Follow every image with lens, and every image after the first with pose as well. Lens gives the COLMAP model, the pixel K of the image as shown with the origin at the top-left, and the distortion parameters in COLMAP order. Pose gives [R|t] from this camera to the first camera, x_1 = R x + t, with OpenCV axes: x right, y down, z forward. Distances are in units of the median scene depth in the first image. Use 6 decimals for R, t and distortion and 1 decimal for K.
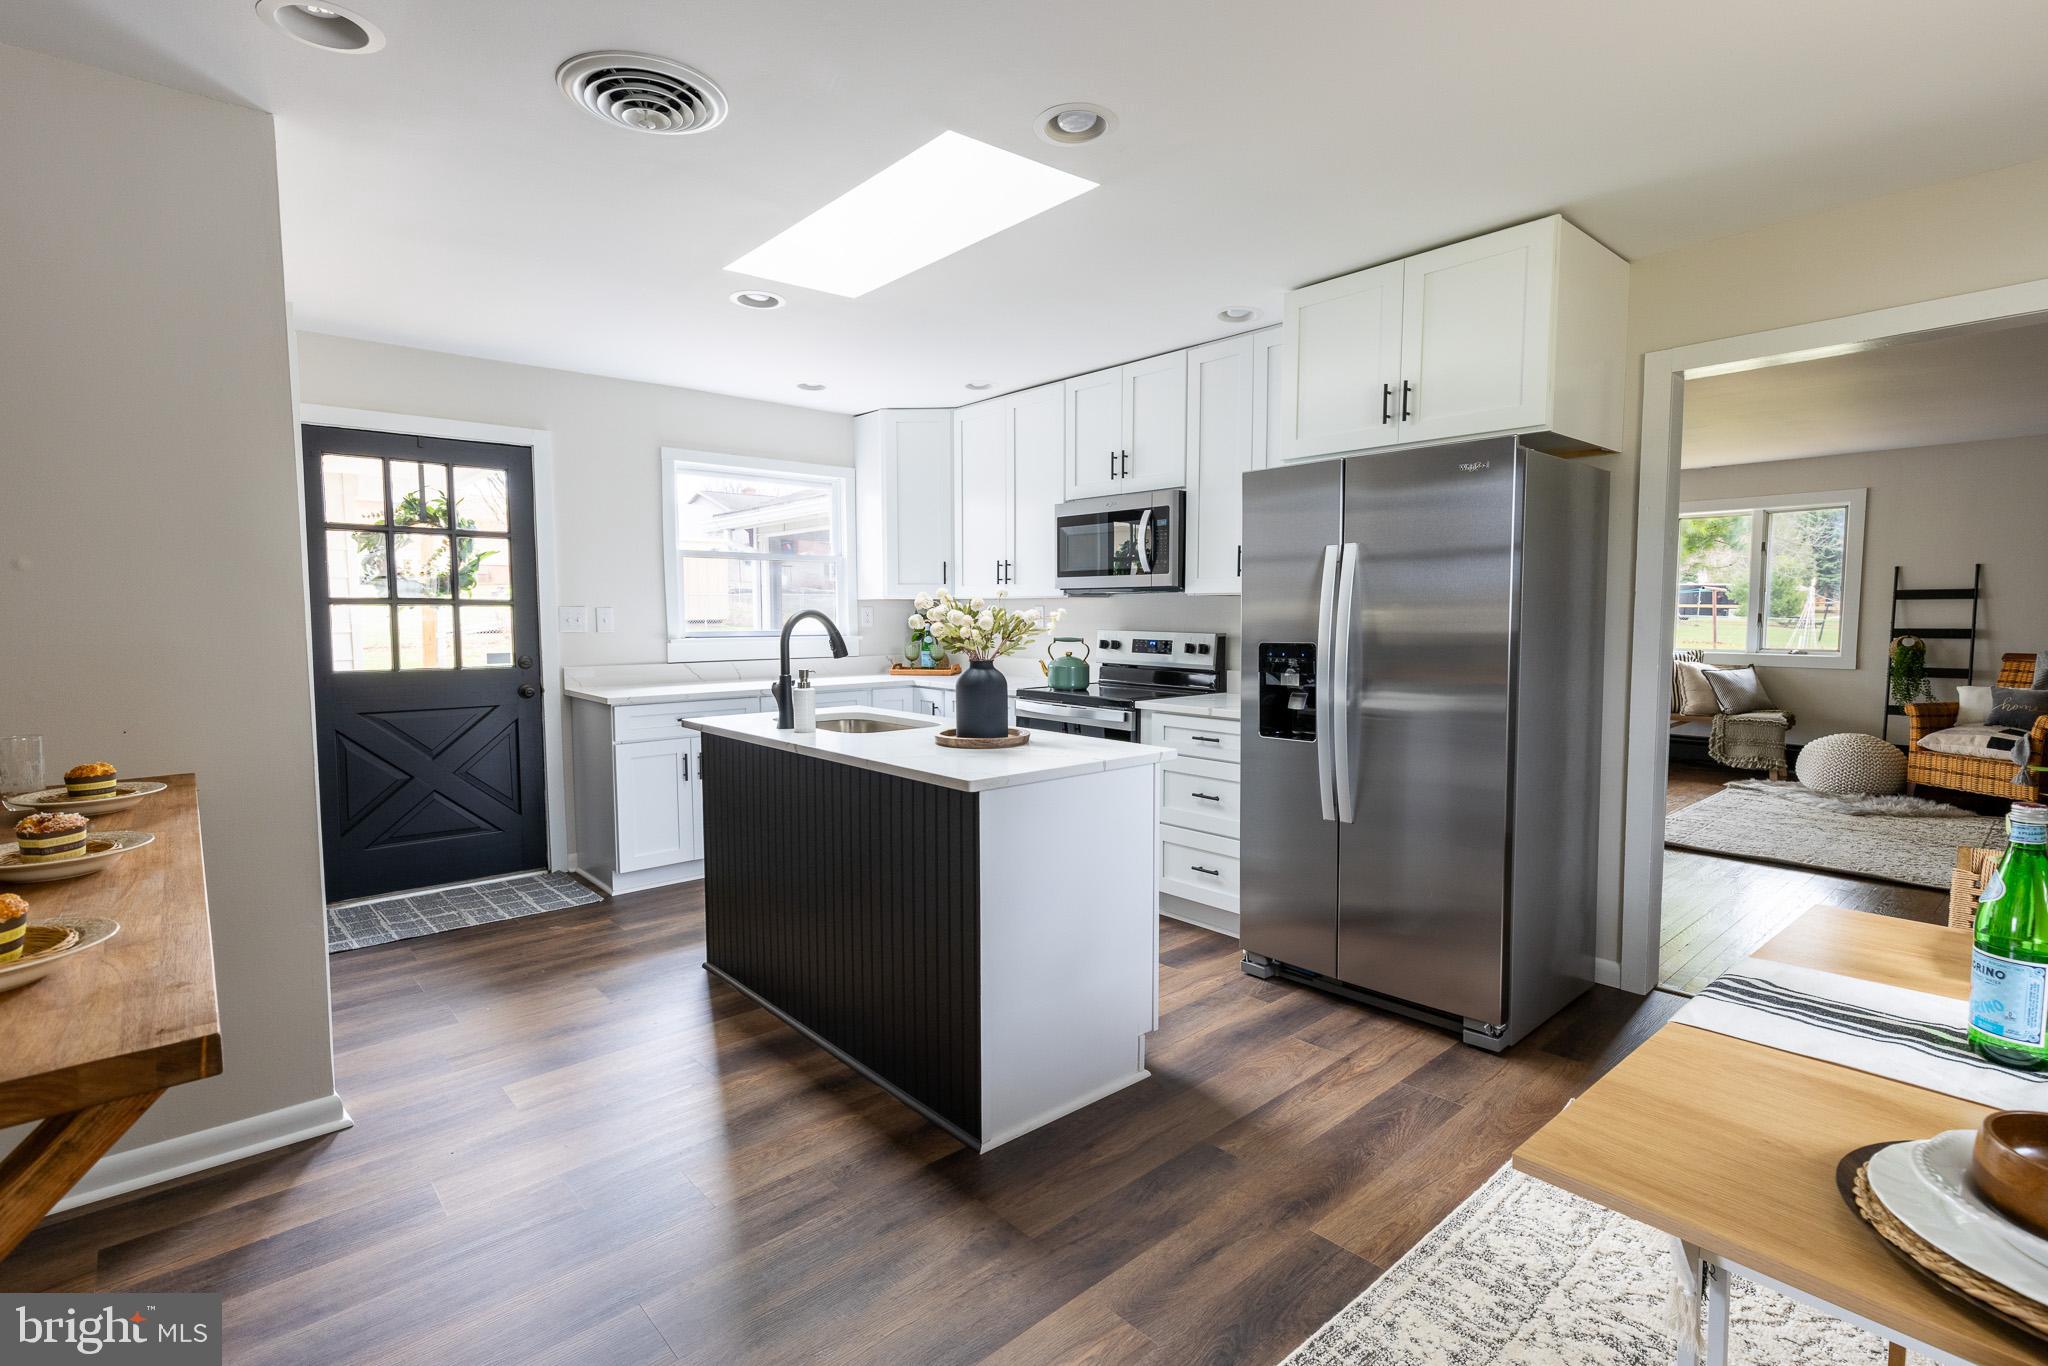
lens RADIAL K [[959.0, 0, 1024.0], [0, 959.0, 683.0], [0, 0, 1]] dist [-0.002830, -0.000662]
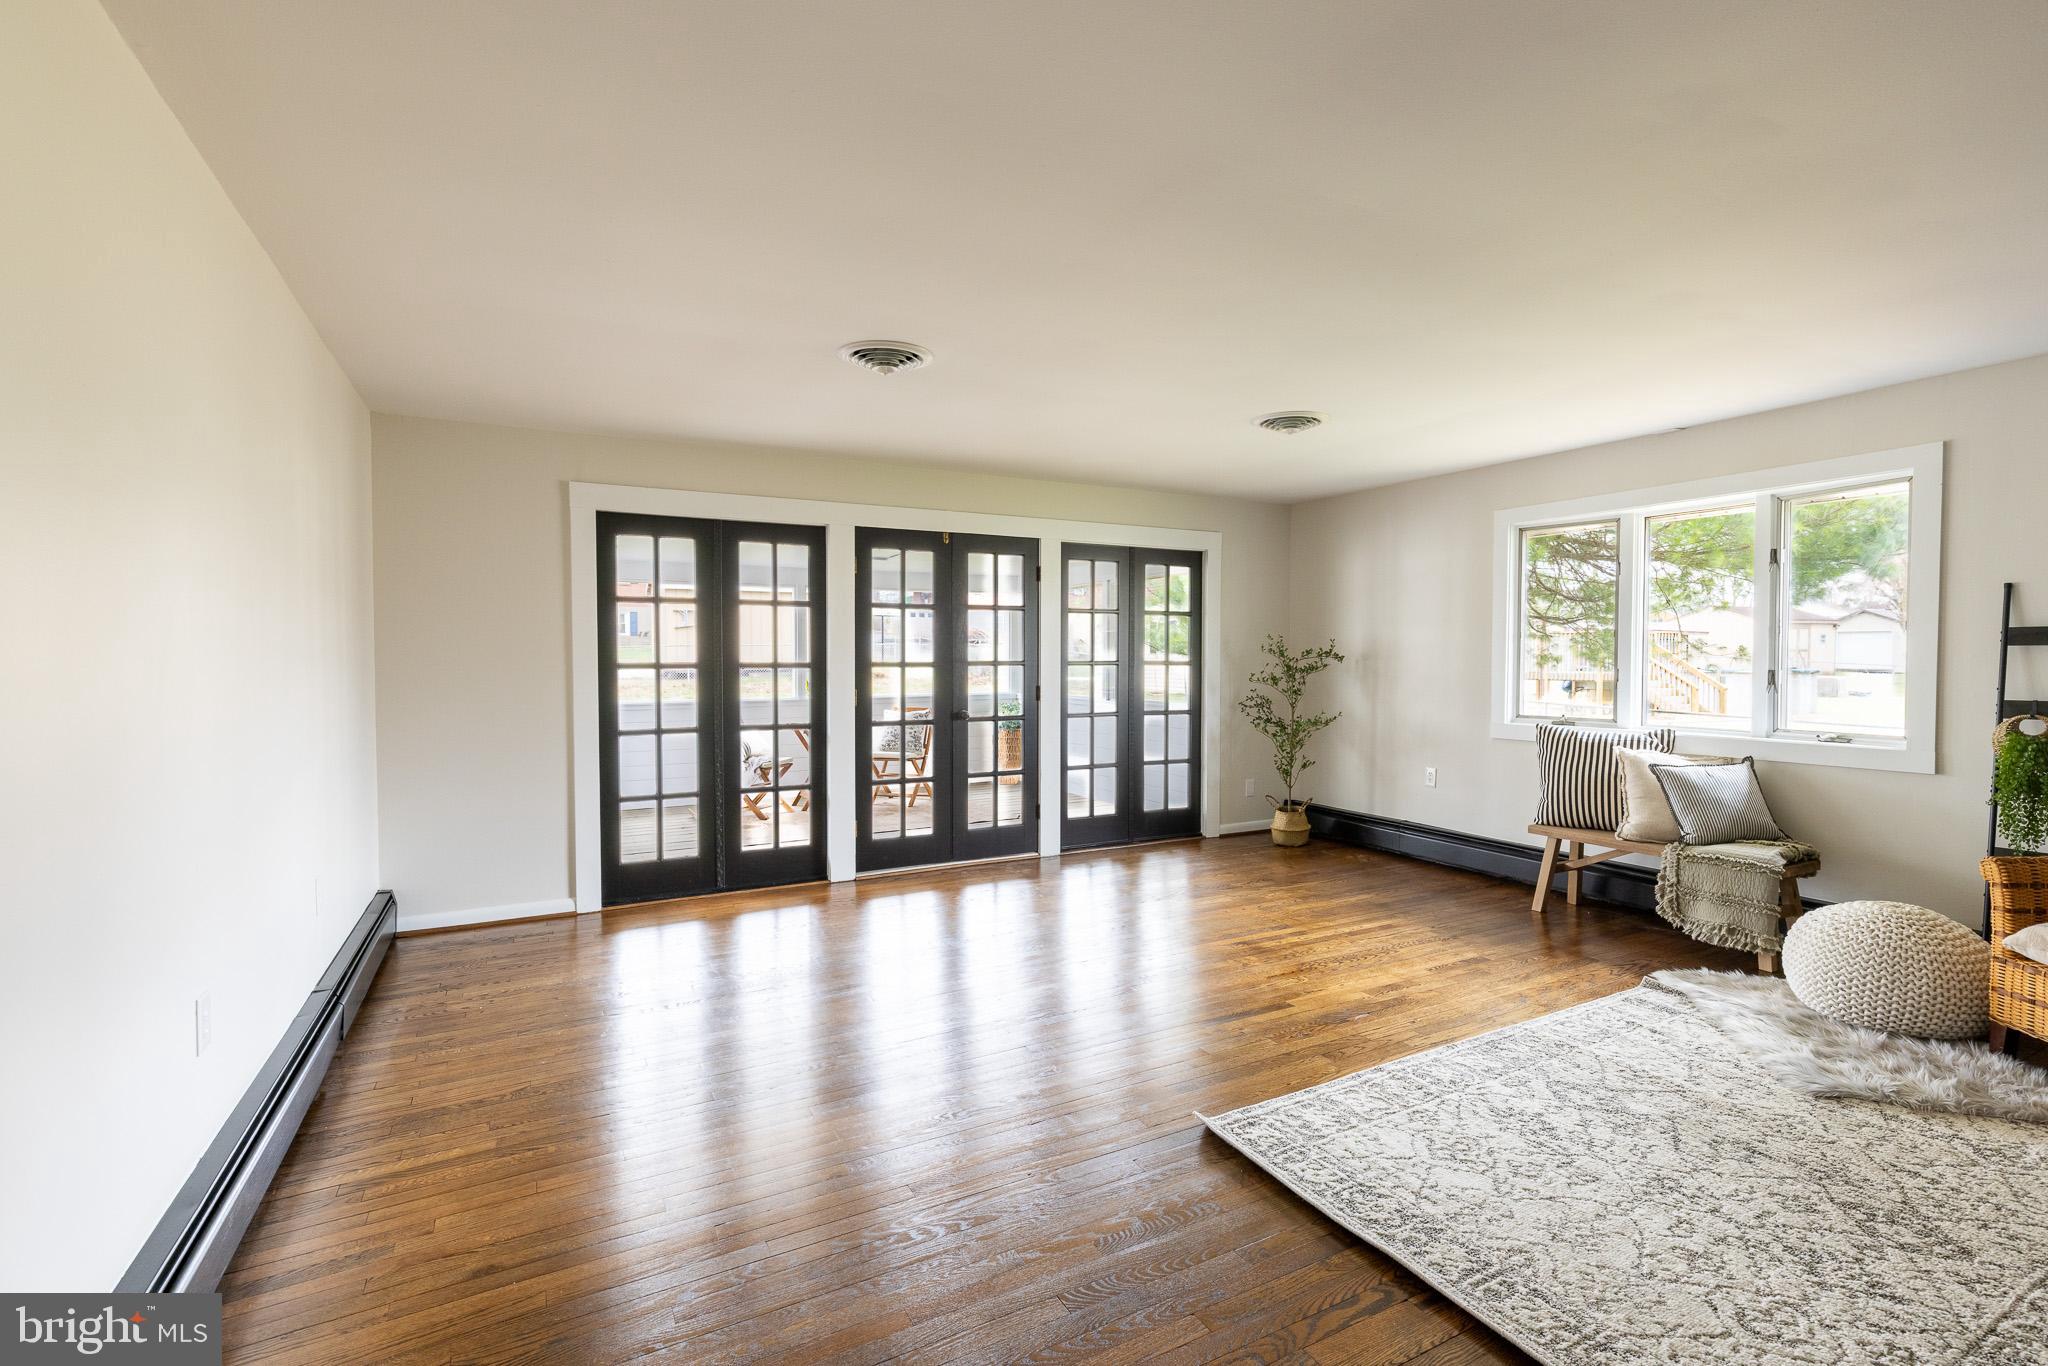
lens RADIAL K [[907.2, 0, 1024.0], [0, 907.2, 683.0], [0, 0, 1]] dist [-0.000546, -0.000213]
pose [[0.972367, 0.006051, -0.233381, 0.499309], [-0.018893, 0.998425, -0.052827, -0.029772], [0.232694, 0.055776, 0.970949, 0.388893]]
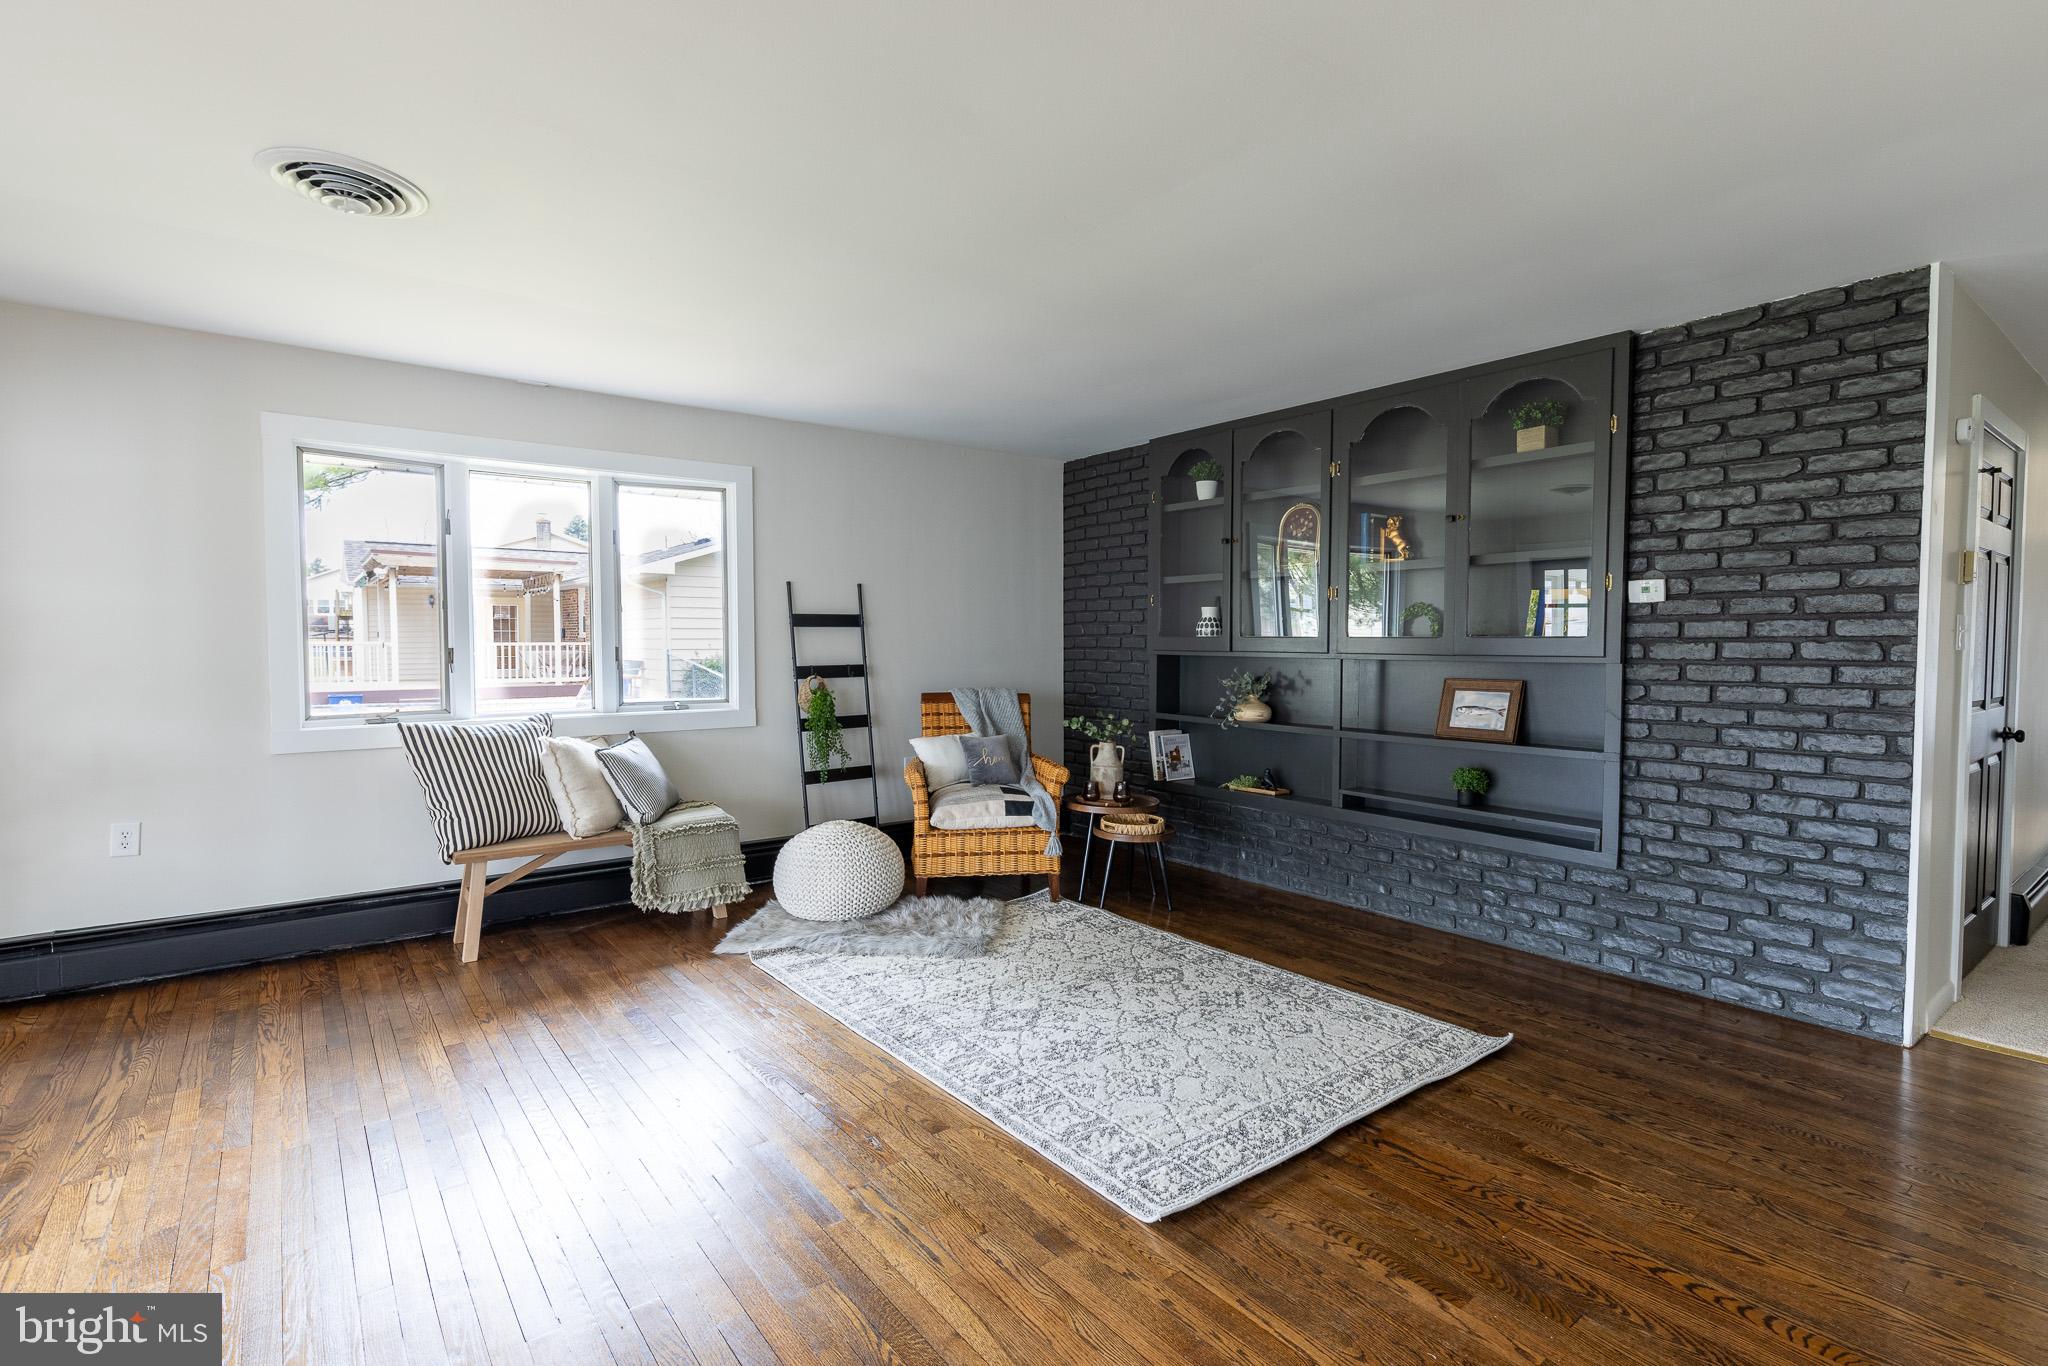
lens RADIAL K [[959.0, 0, 1024.0], [0, 959.0, 683.0], [0, 0, 1]] dist [-0.002830, -0.000662]
pose [[0.063284, -0.045184, 0.996972, 0.191365], [0.080789, 0.995928, 0.040009, -0.059311], [-0.994720, 0.078012, 0.066676, 0.773630]]
